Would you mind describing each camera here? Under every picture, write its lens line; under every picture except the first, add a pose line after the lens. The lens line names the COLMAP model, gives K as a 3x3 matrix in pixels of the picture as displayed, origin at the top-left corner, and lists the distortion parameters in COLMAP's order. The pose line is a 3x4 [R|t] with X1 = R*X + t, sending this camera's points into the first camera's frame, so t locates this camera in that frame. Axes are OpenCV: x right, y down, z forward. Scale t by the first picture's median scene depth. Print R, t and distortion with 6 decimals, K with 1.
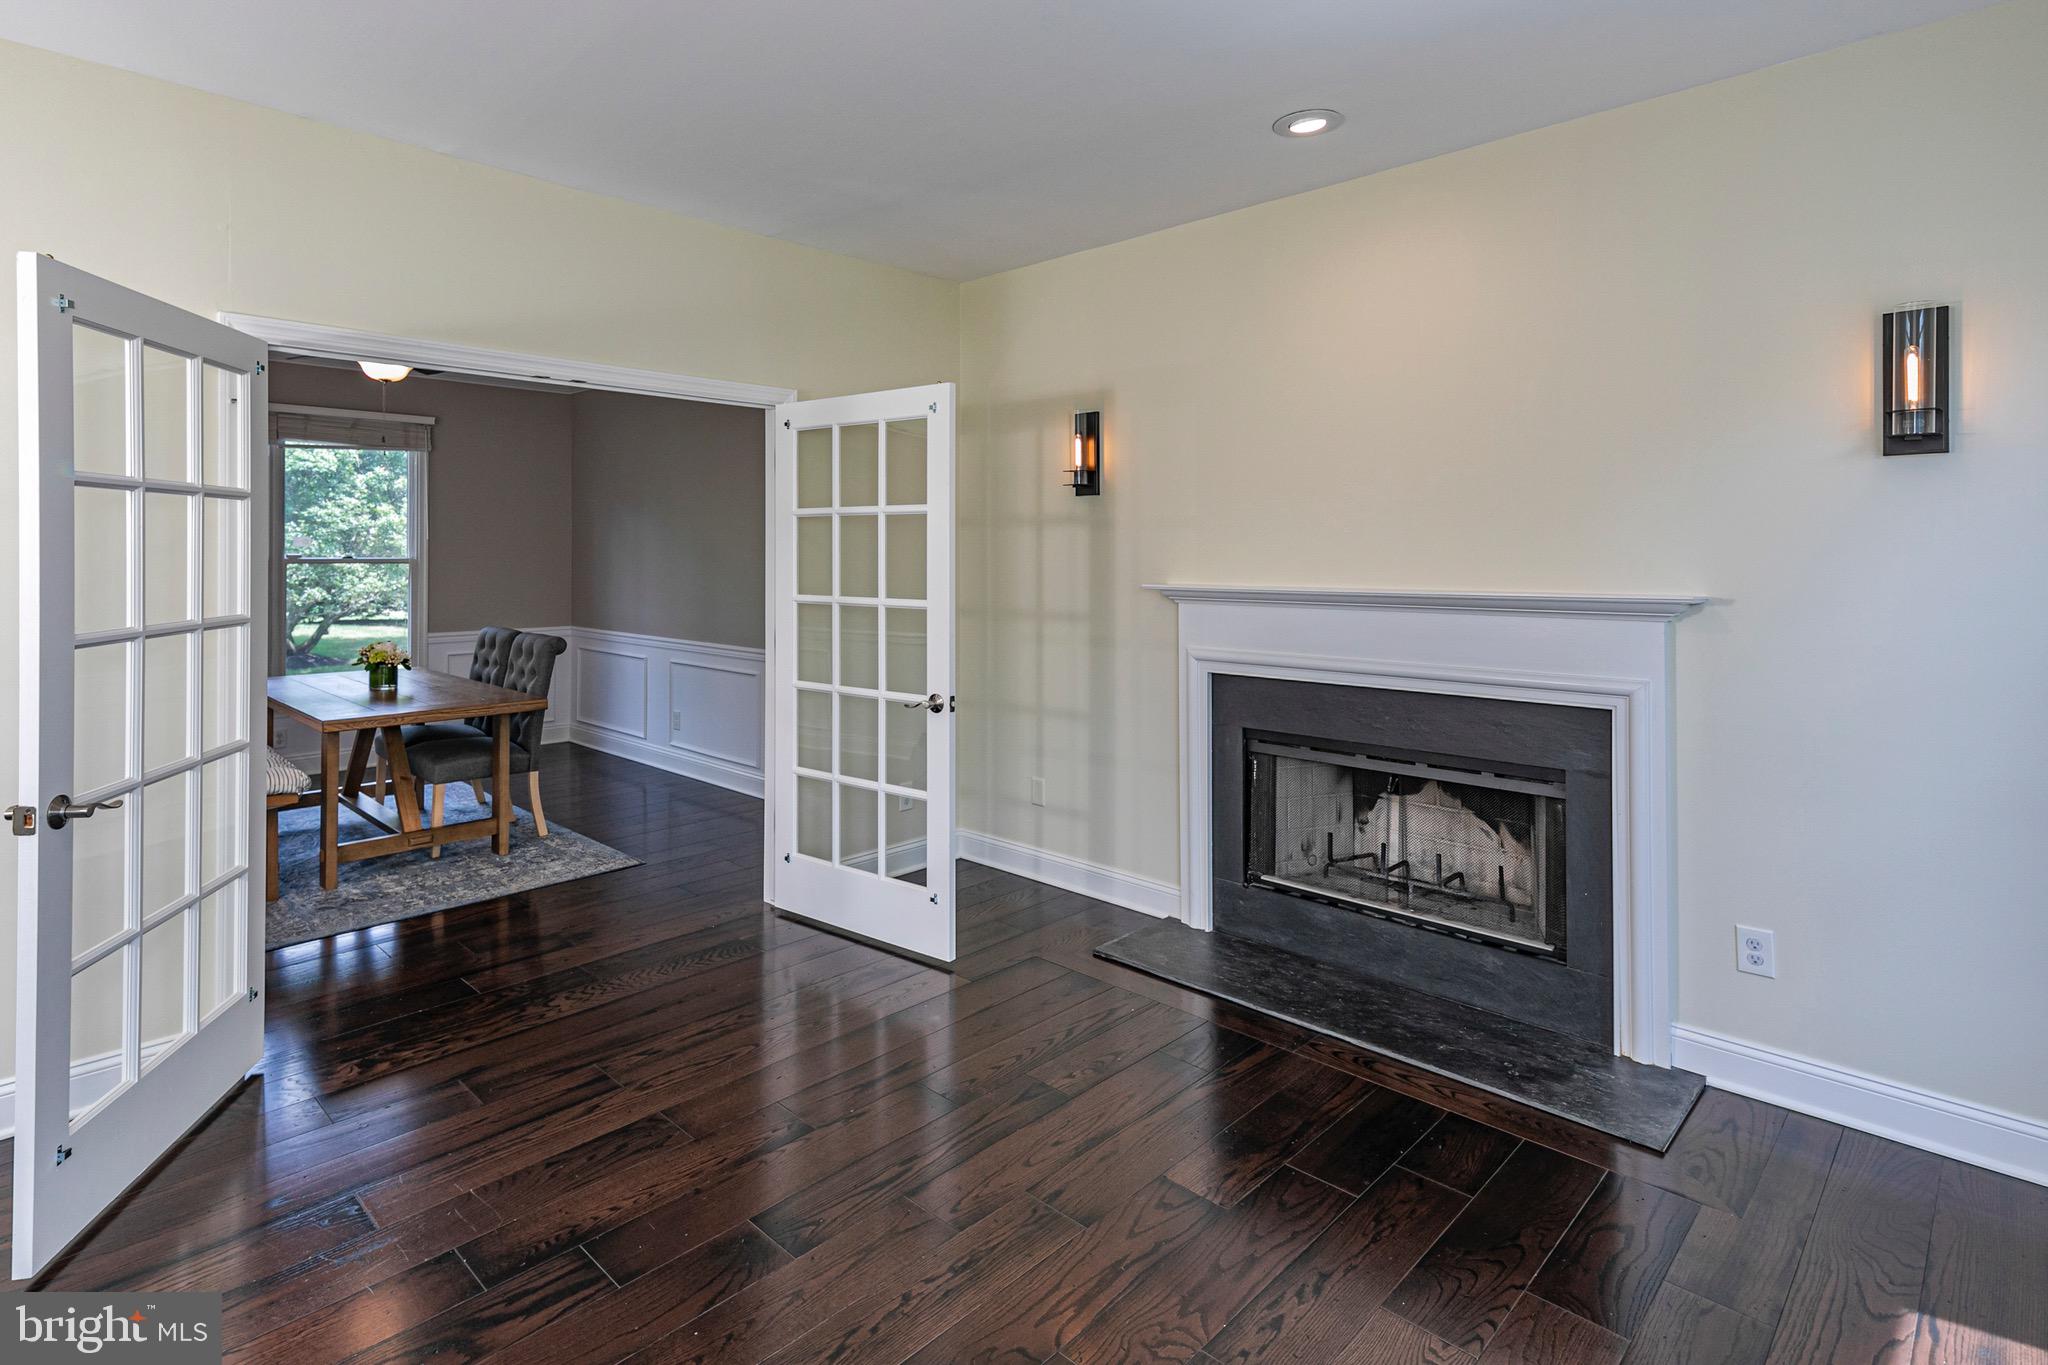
lens RADIAL K [[1014.5, 0, 979.6], [0, 1014.5, 559.1], [0, 0, 1]] dist [0.030219, 0.000894]
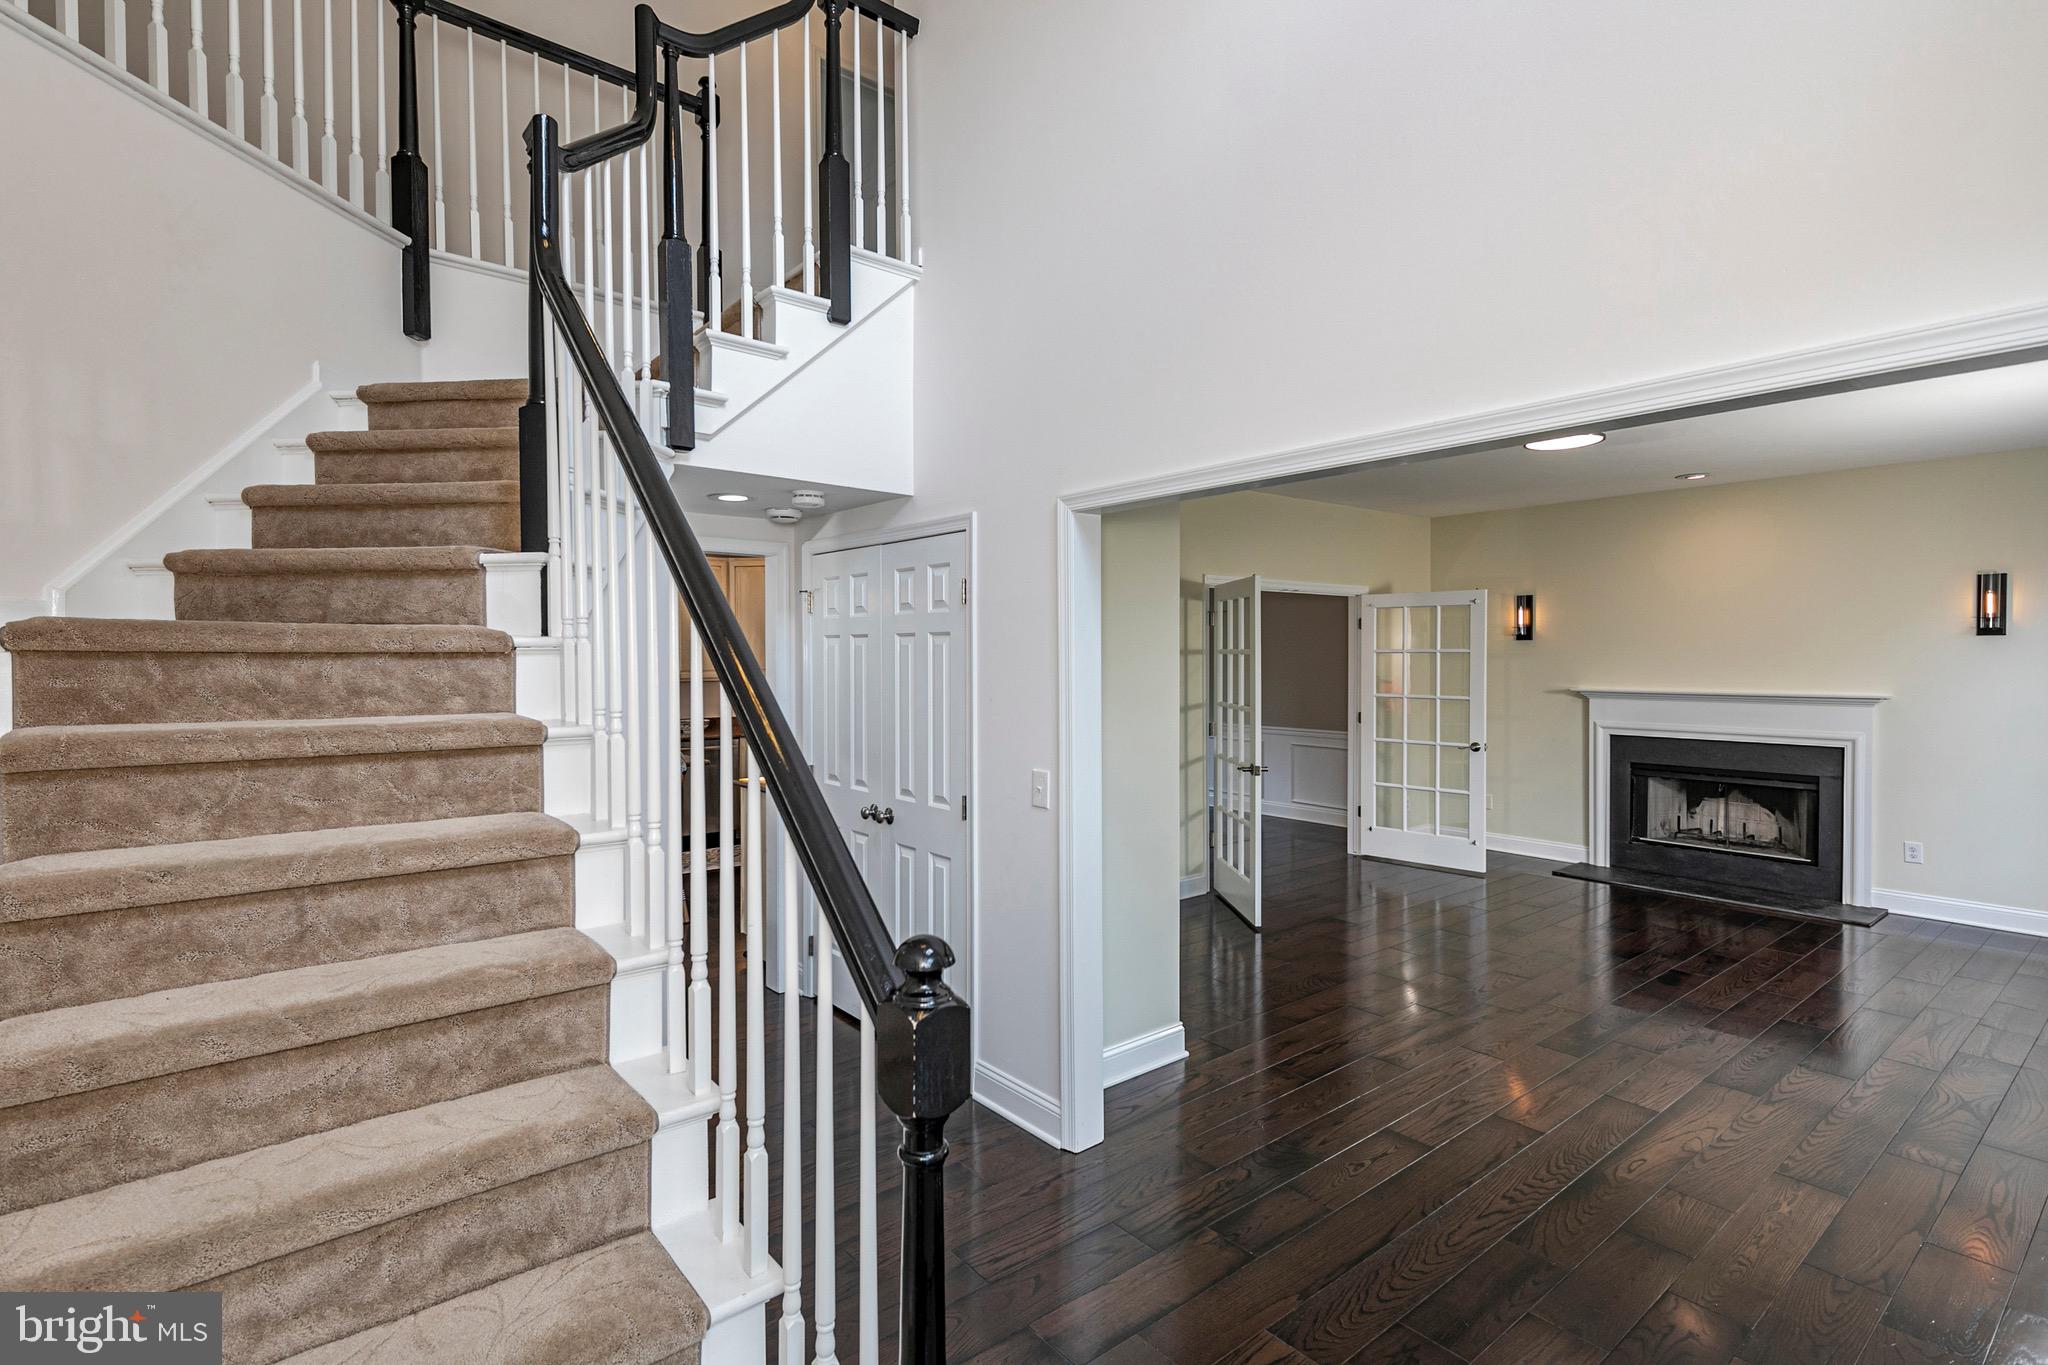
lens RADIAL K [[950.5, 0, 1024.0], [0, 950.5, 682.5], [0, 0, 1]] dist [0.010690, -0.001249]
pose [[0.993772, -0.000067, -0.111429, -0.693430], [0.002991, 0.999656, 0.026074, -0.037389], [0.111389, -0.026245, 0.993430, -0.940630]]
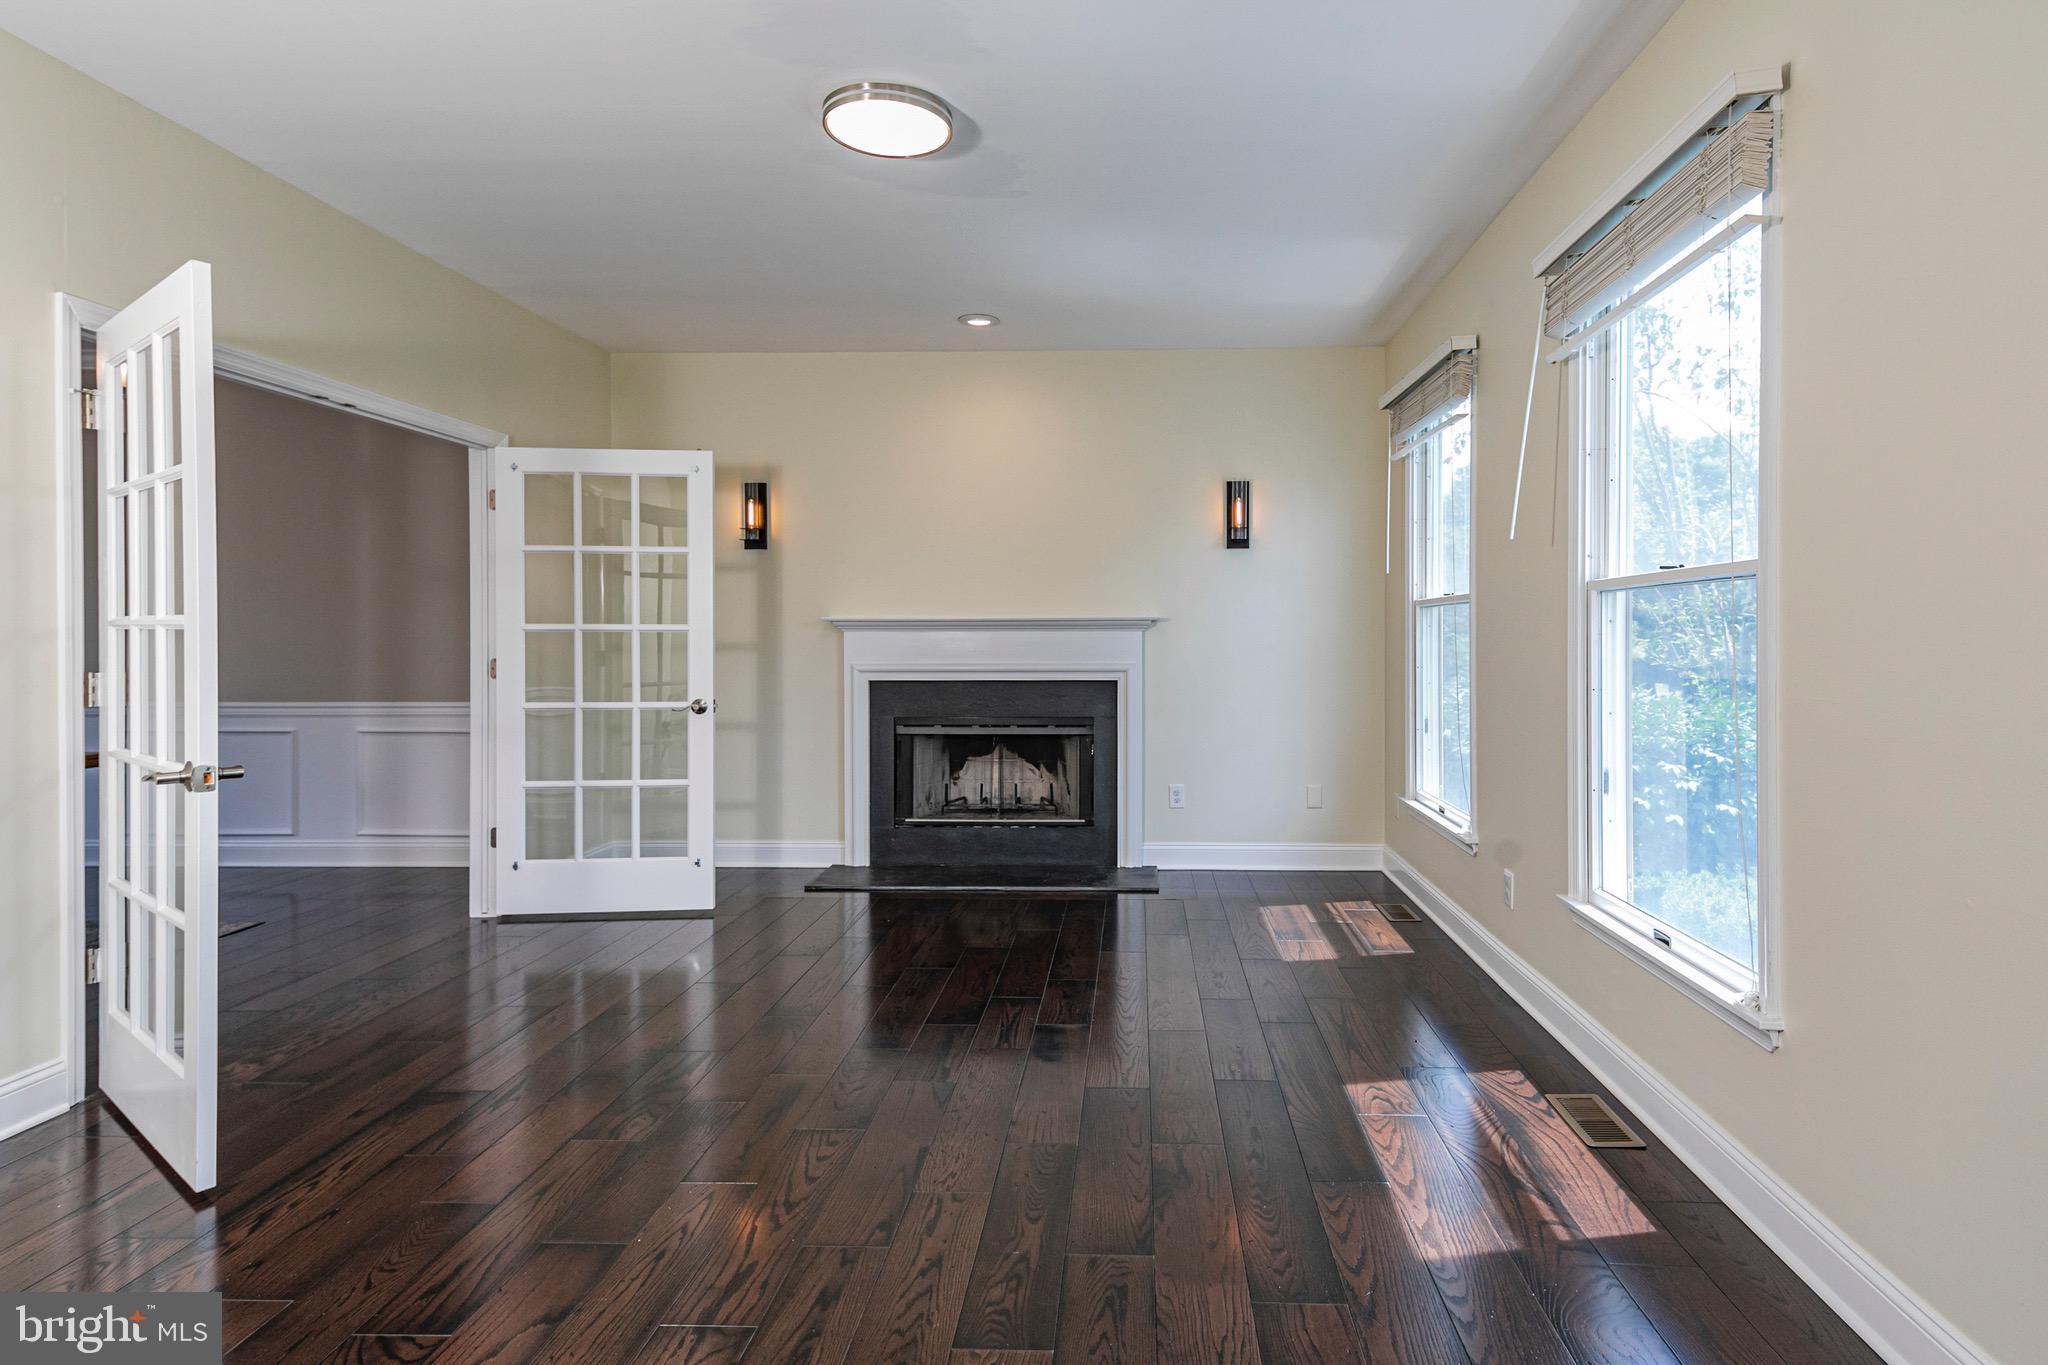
lens RADIAL K [[1040.9, 0, 1069.7], [0, 1040.9, 633.1], [0, 0, 1]] dist [0.030201, 0.000342]
pose [[0.742793, 0.001503, 0.669519, -0.539191], [0.003770, 0.999972, -0.006428, 0.058790], [-0.669511, 0.007299, 0.742767, -0.249387]]
